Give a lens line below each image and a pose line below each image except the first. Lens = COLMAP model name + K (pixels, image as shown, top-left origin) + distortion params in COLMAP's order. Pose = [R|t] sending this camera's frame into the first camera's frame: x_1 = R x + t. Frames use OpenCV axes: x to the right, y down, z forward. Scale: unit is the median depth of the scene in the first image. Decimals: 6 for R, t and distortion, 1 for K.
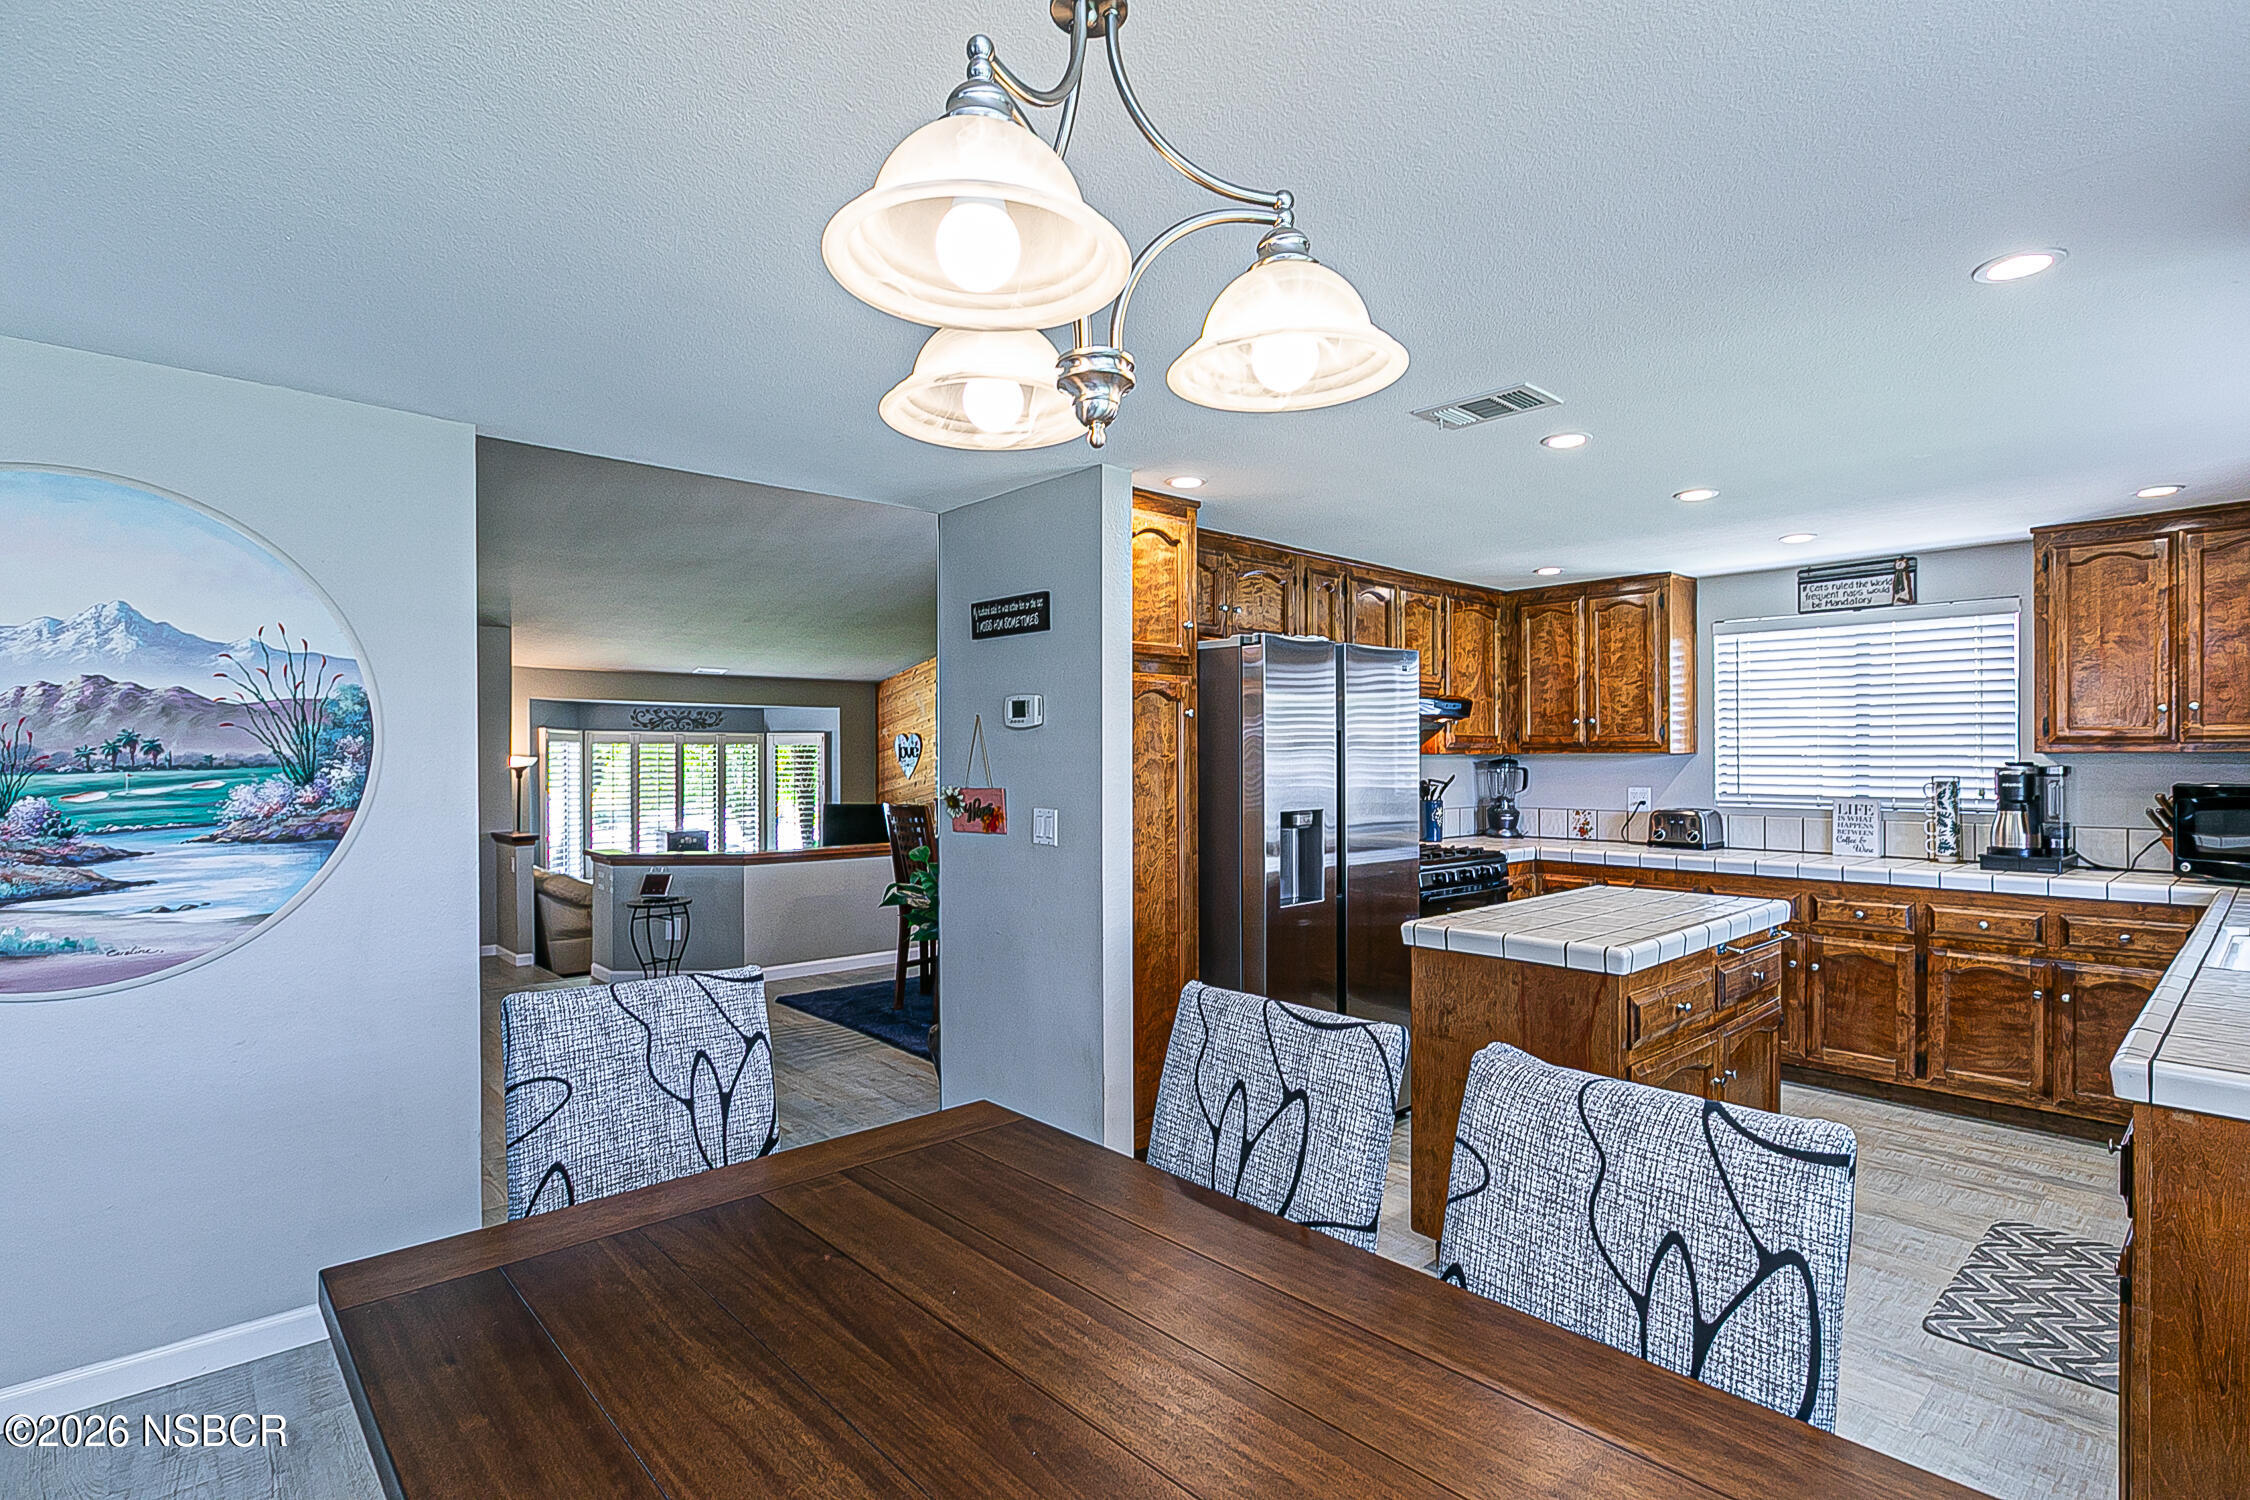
lens RADIAL K [[1088.5, 0, 1094.7], [0, 1088.5, 753.8], [0, 0, 1]] dist [-0.004449, 0.000006]
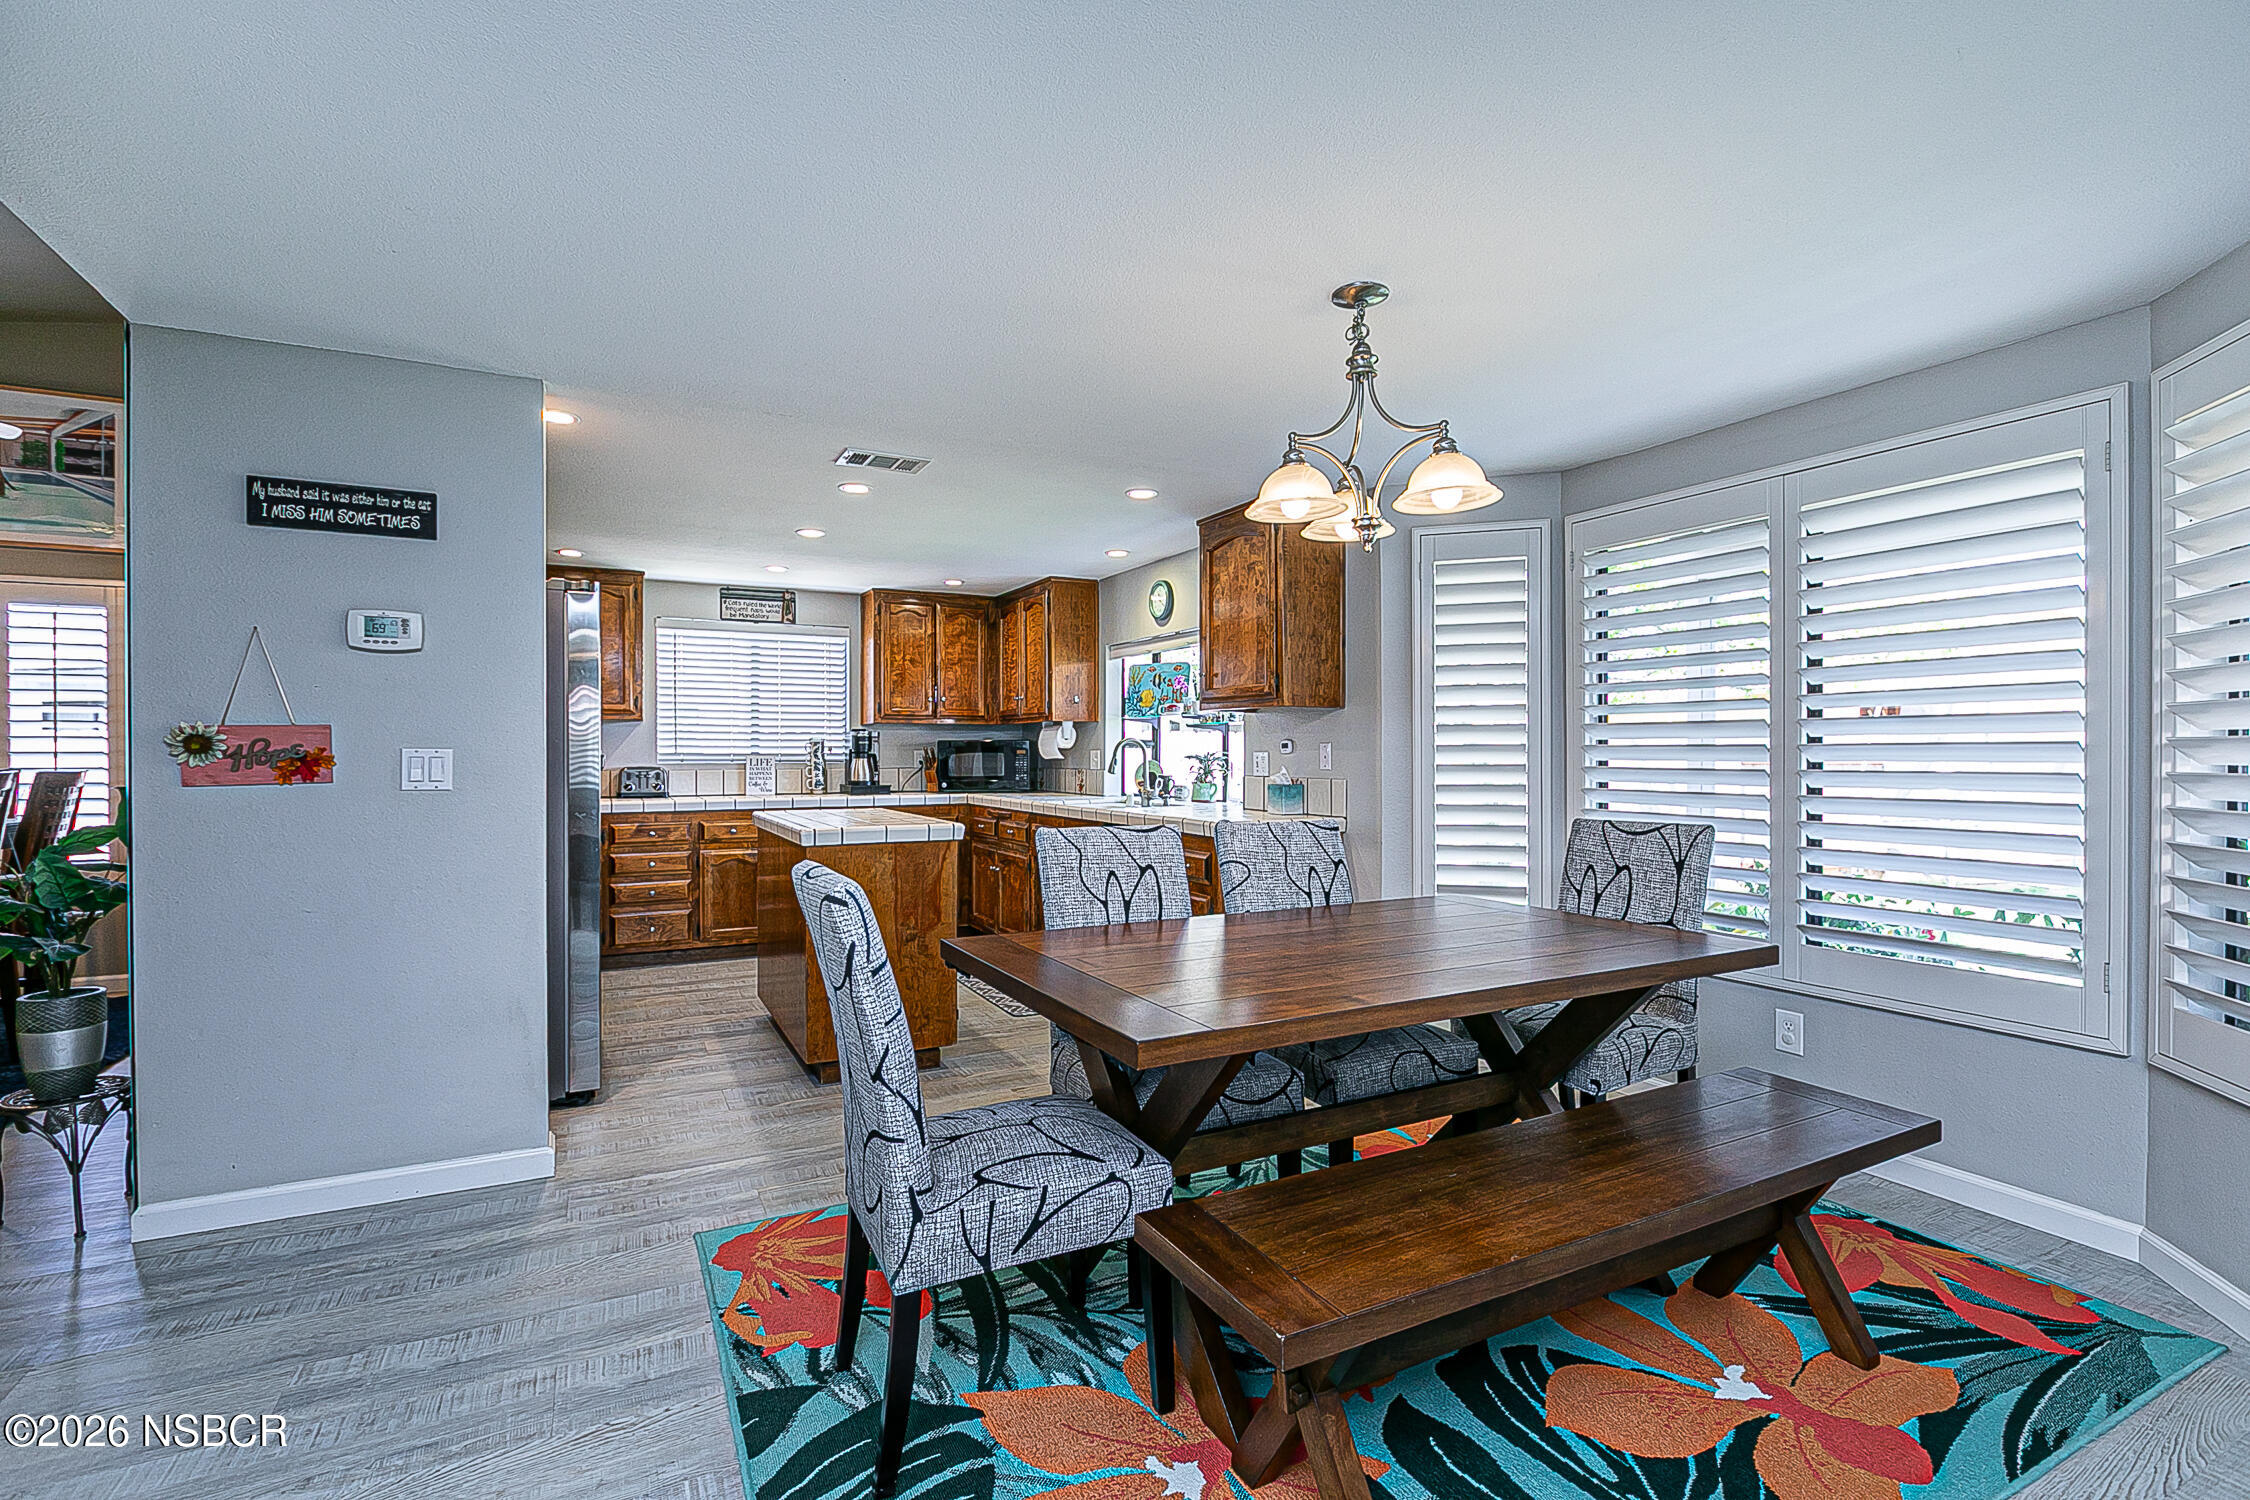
lens RADIAL K [[1036.9, 0, 1127.8], [0, 1036.9, 754.3], [0, 0, 1]] dist [-0.002607, -0.000315]
pose [[0.248846, 0.000076, 0.968543, -0.629997], [-0.003615, 0.999993, 0.000850, 0.047863], [-0.968536, -0.003713, 0.248844, 0.240551]]
